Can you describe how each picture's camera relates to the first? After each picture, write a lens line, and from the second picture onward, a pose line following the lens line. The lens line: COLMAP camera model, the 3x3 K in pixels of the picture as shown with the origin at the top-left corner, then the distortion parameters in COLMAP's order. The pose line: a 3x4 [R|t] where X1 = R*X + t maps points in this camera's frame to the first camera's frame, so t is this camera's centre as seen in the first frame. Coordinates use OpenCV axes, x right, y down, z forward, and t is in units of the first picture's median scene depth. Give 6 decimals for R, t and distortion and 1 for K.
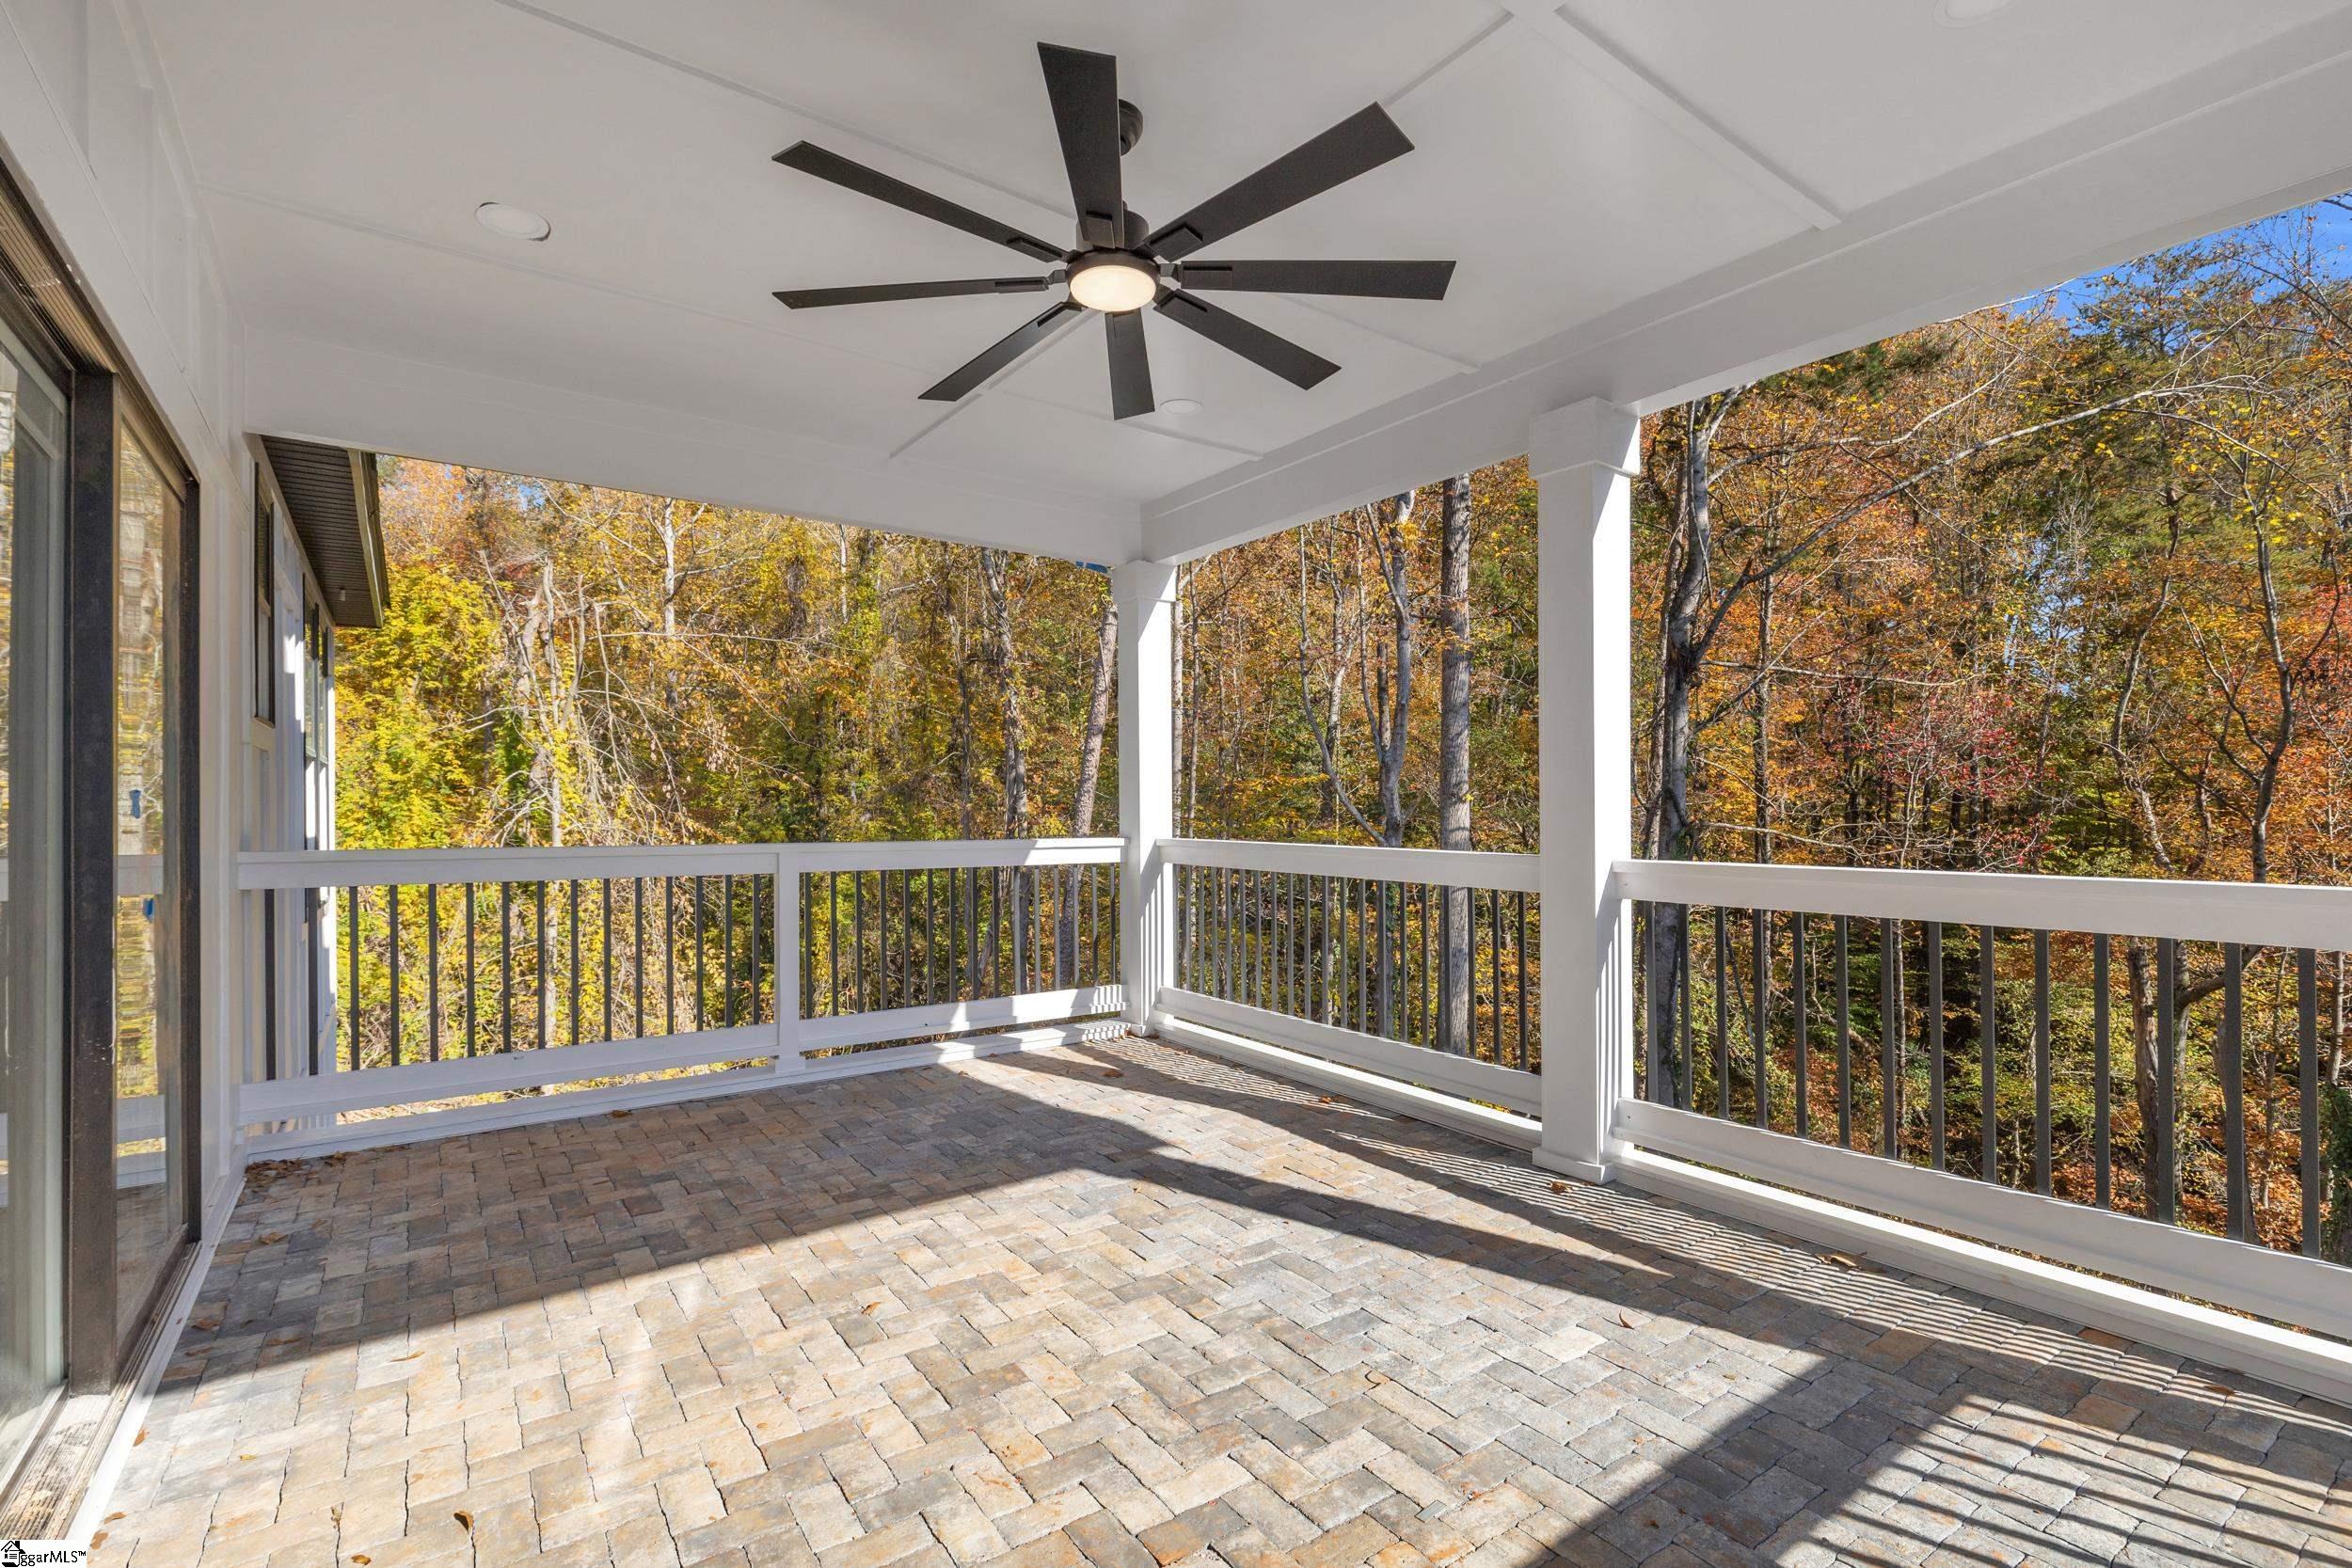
lens RADIAL K [[1072.5, 0, 1194.4], [0, 1072.5, 795.0], [0, 0, 1]] dist [0.011167, -0.000072]
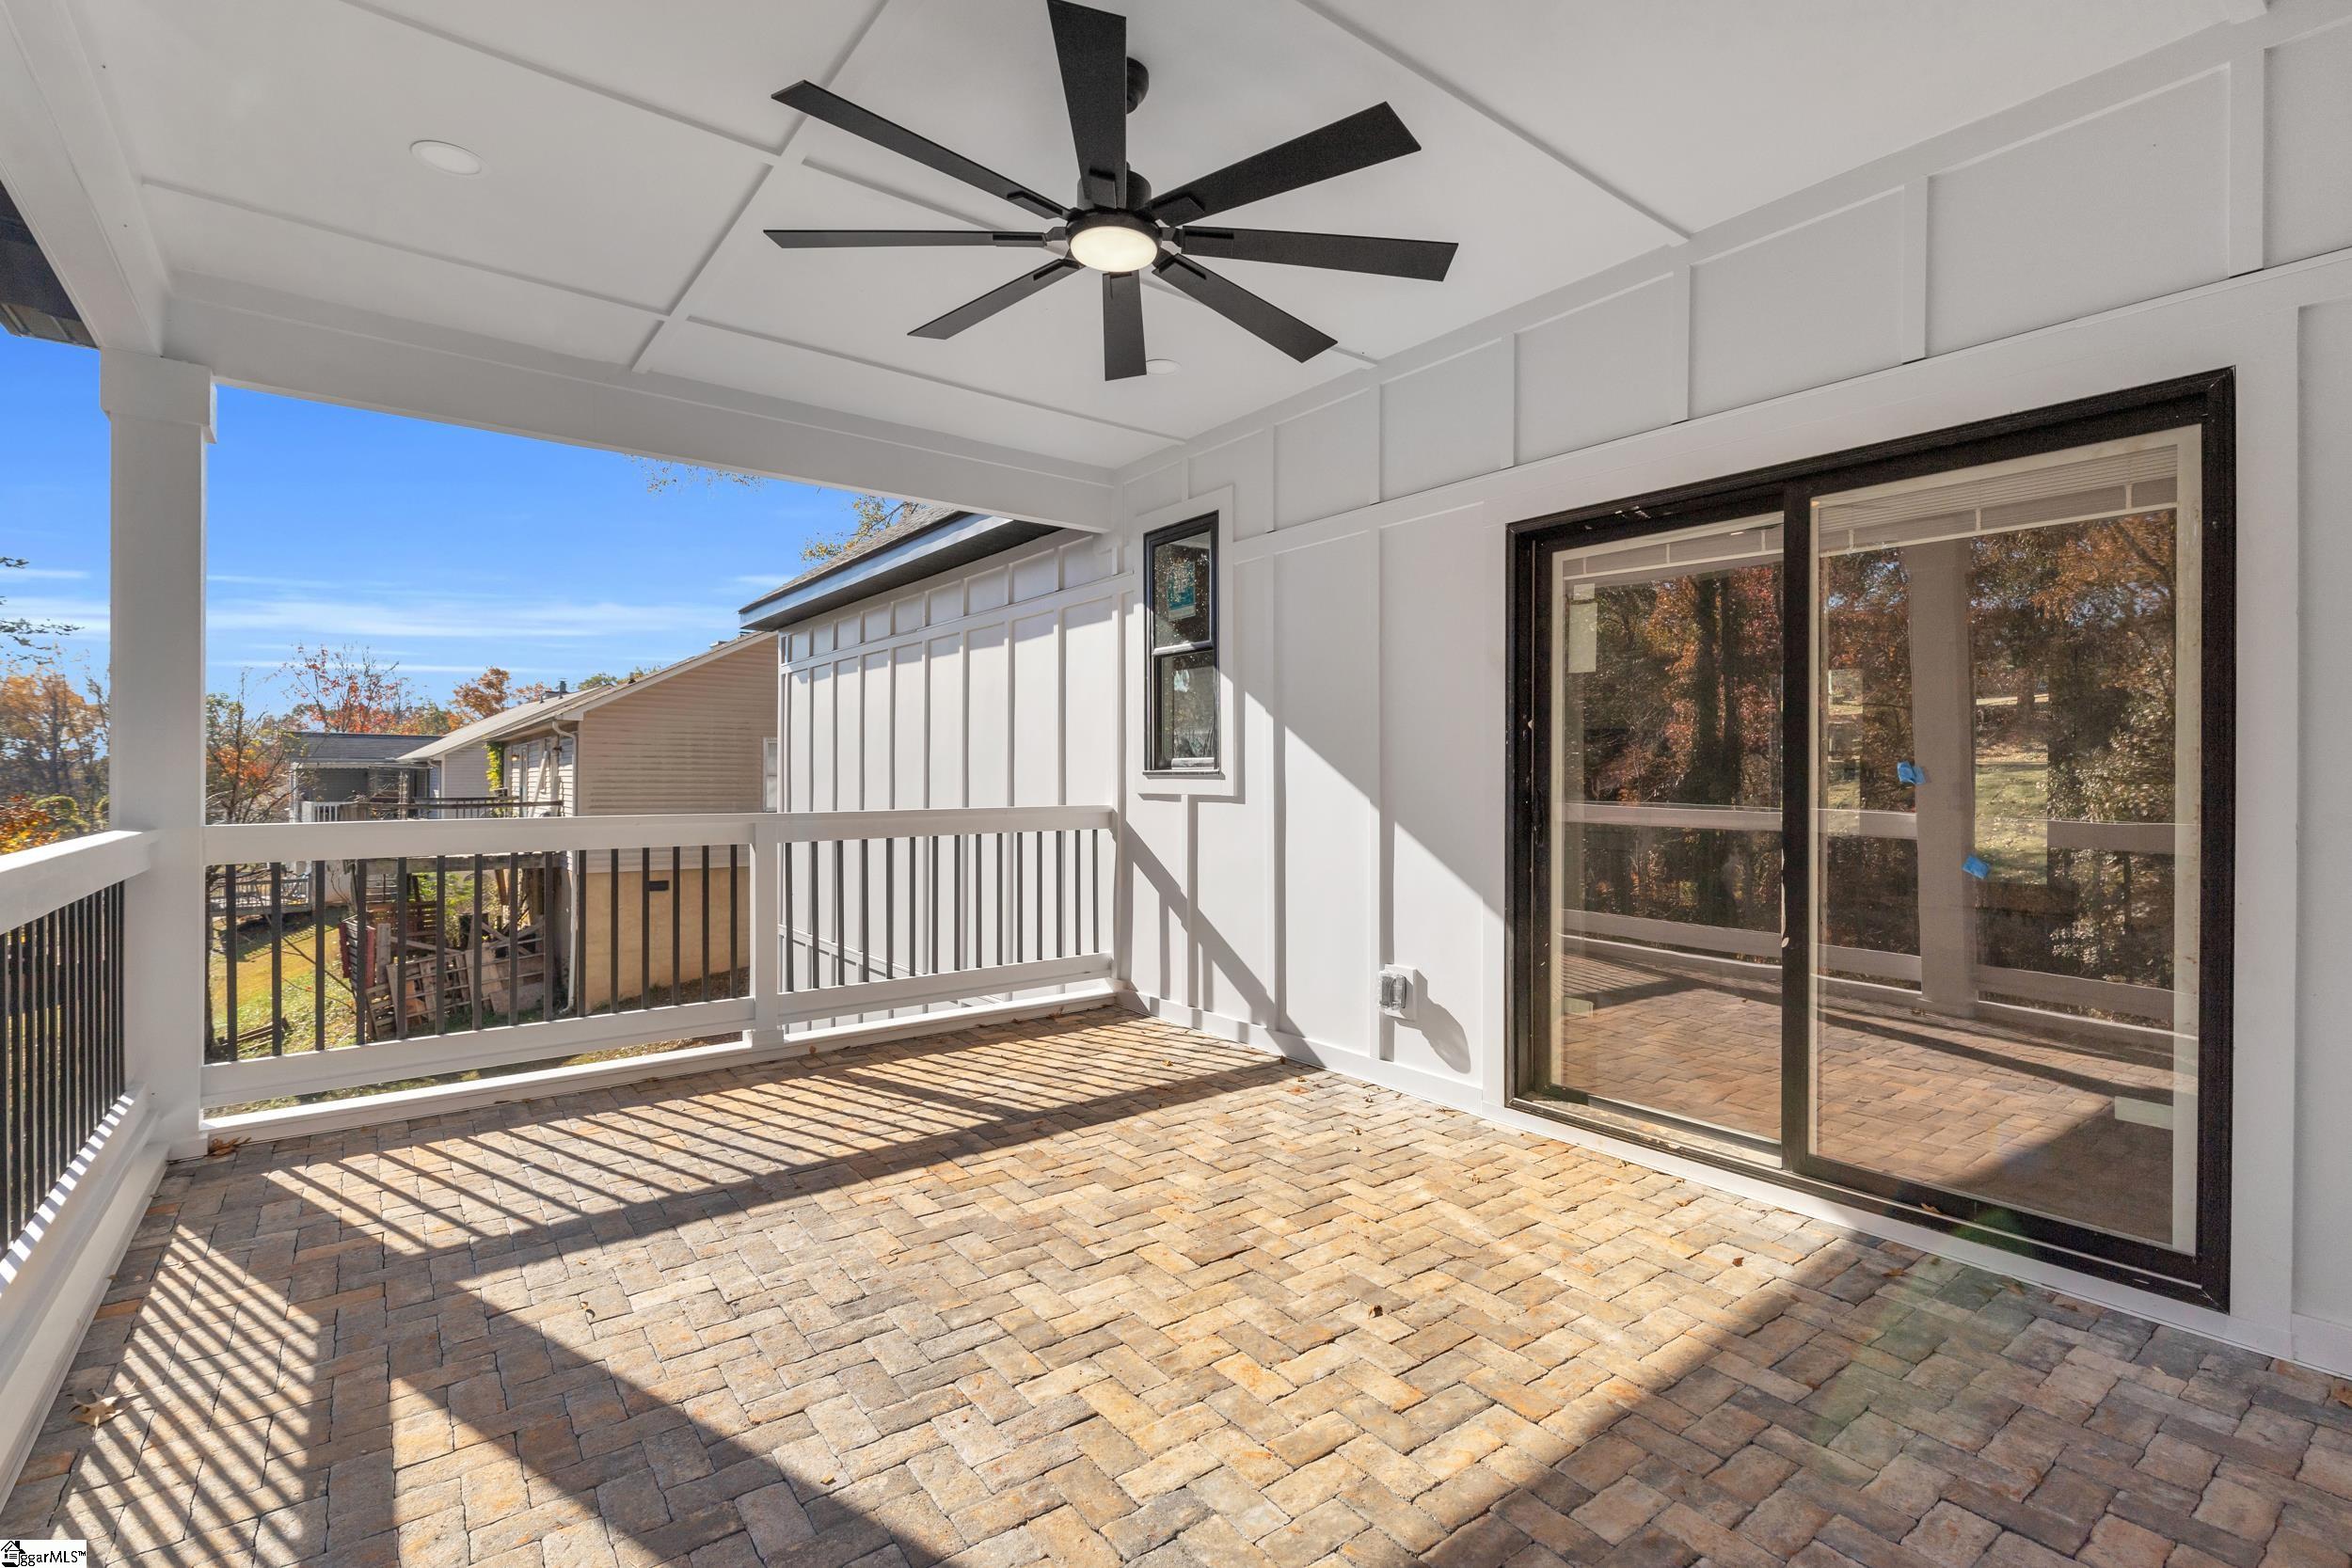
lens RADIAL K [[1072.5, 0, 1194.4], [0, 1072.5, 795.0], [0, 0, 1]] dist [0.011167, -0.000072]
pose [[-0.999678, -0.002624, -0.025248, -0.085835], [-0.002689, 0.999993, 0.002539, 0.028911], [0.025241, 0.002606, -0.999678, 1.616116]]
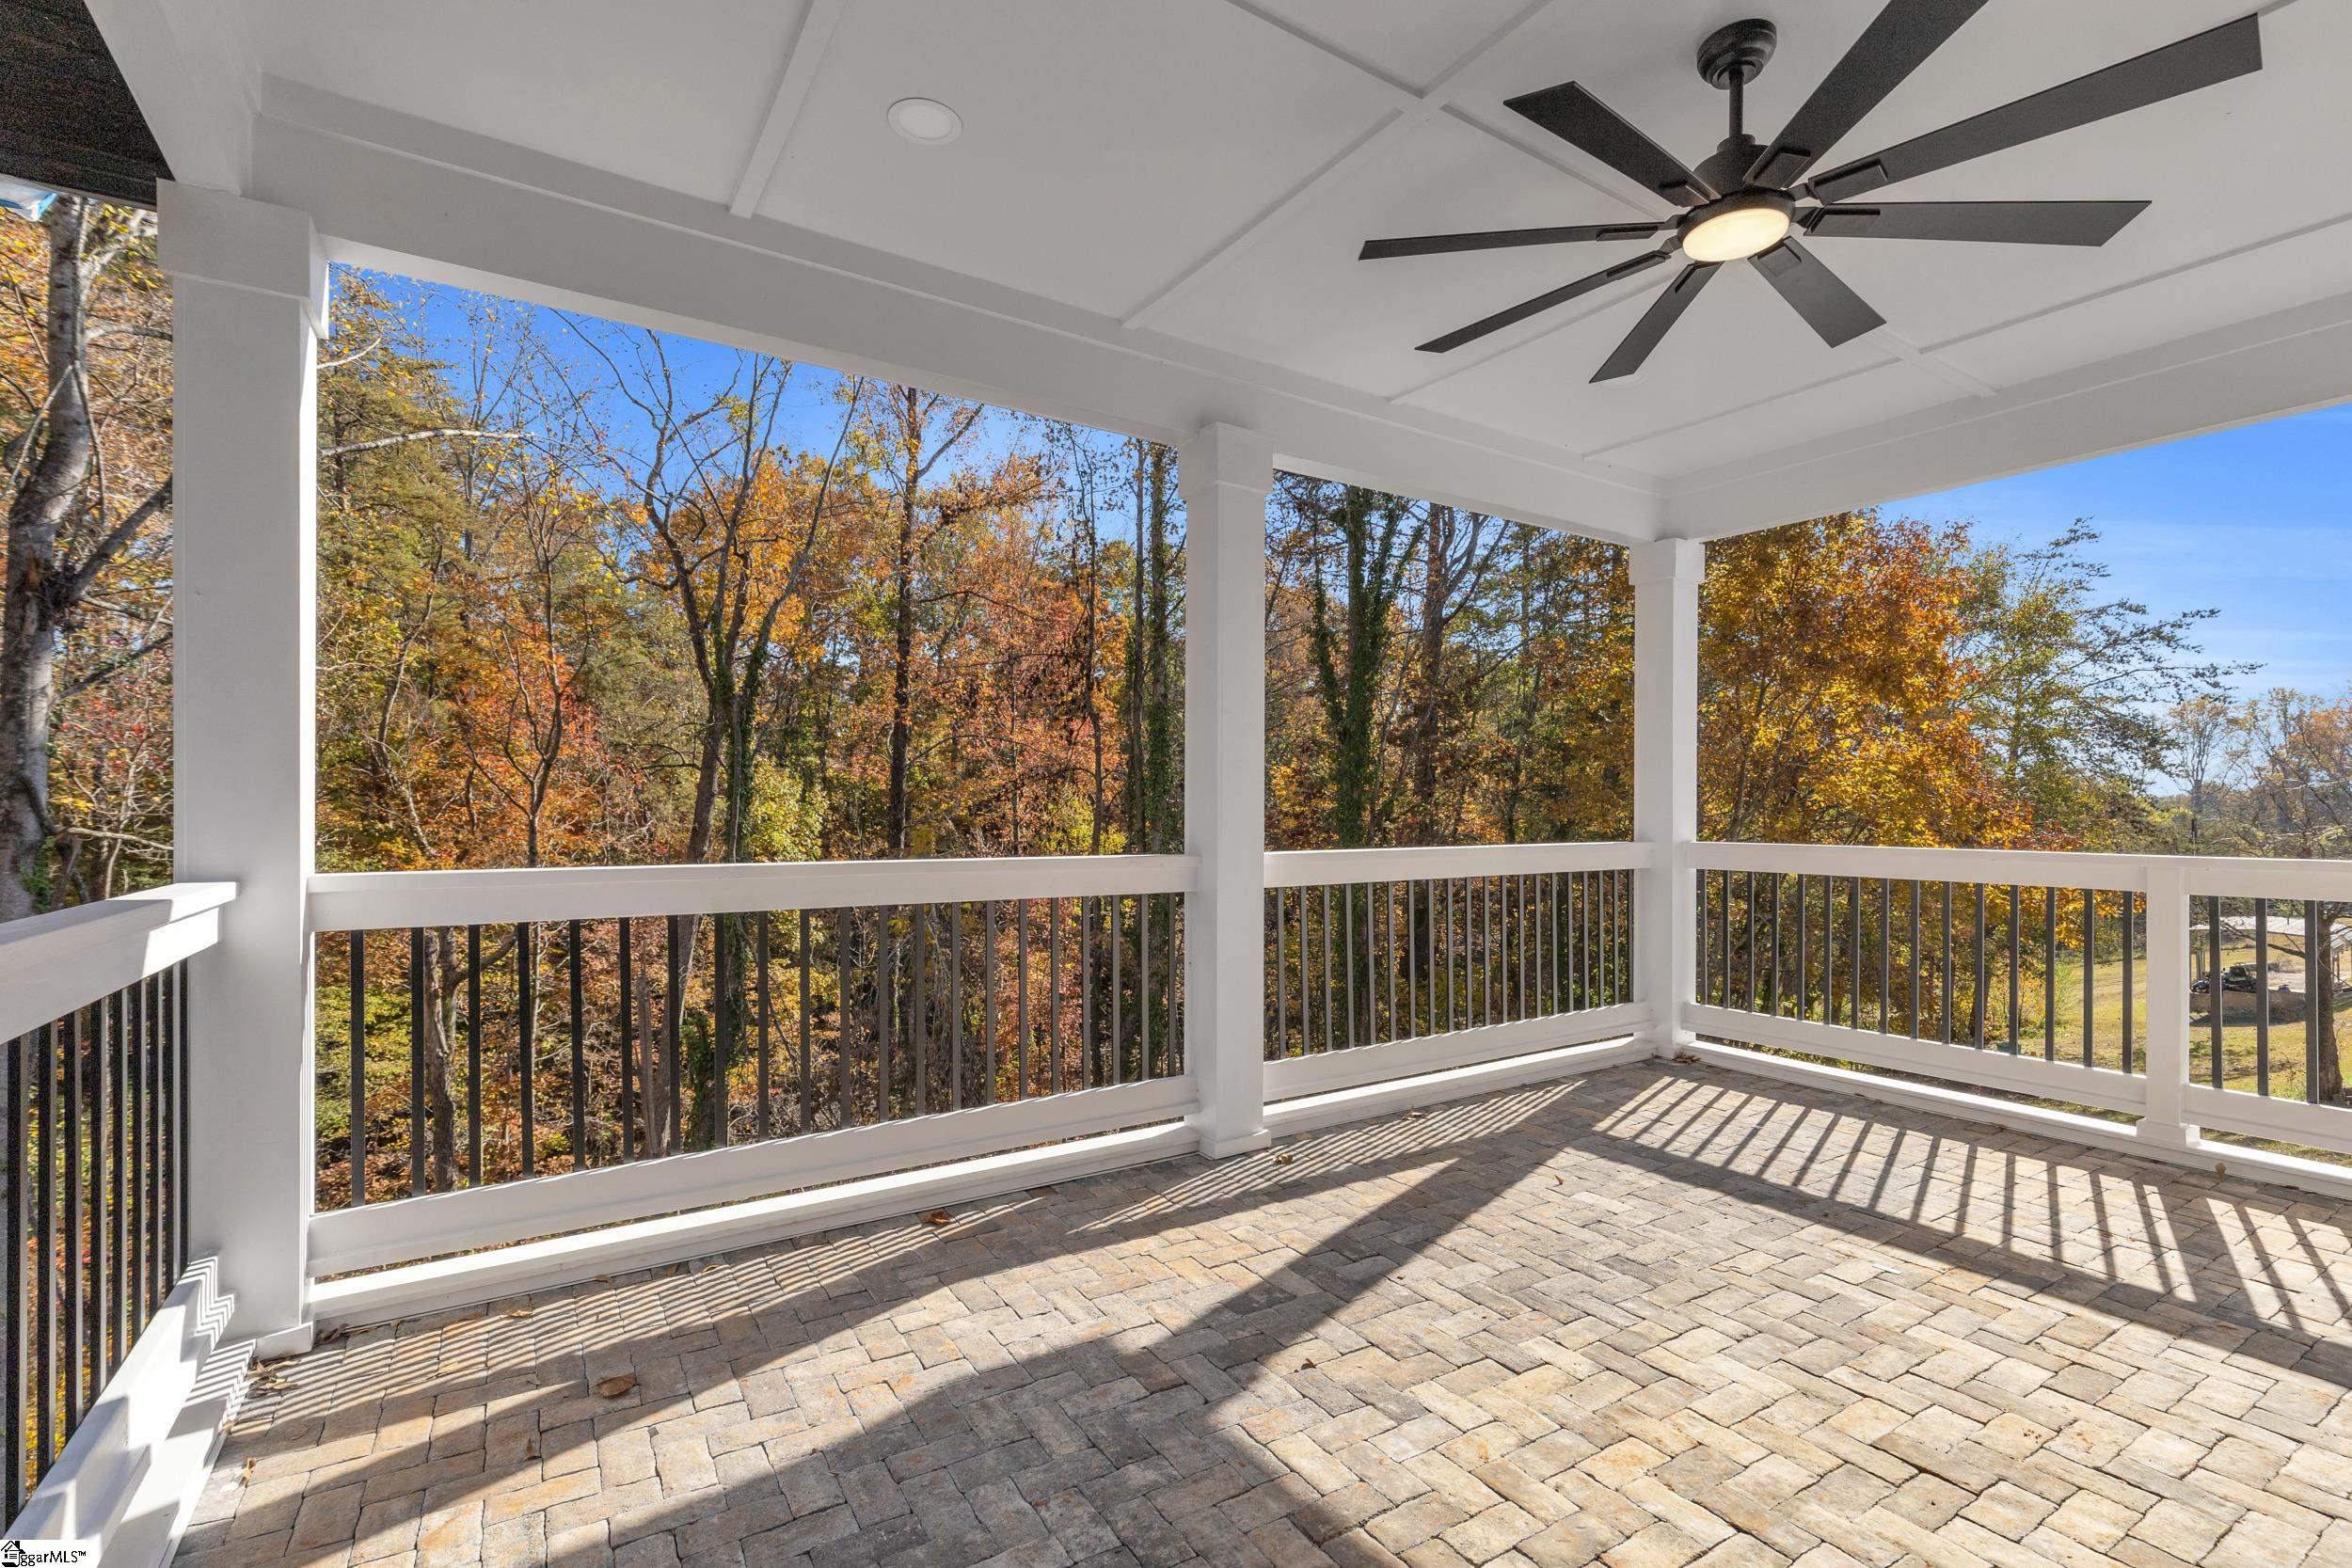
lens RADIAL K [[1072.5, 0, 1194.4], [0, 1072.5, 795.0], [0, 0, 1]] dist [0.011167, -0.000072]
pose [[0.058961, 0.008549, 0.998224, -0.822802], [-0.012124, 0.999896, -0.007847, 0.011403], [-0.998187, -0.011640, 0.059058, 1.141818]]
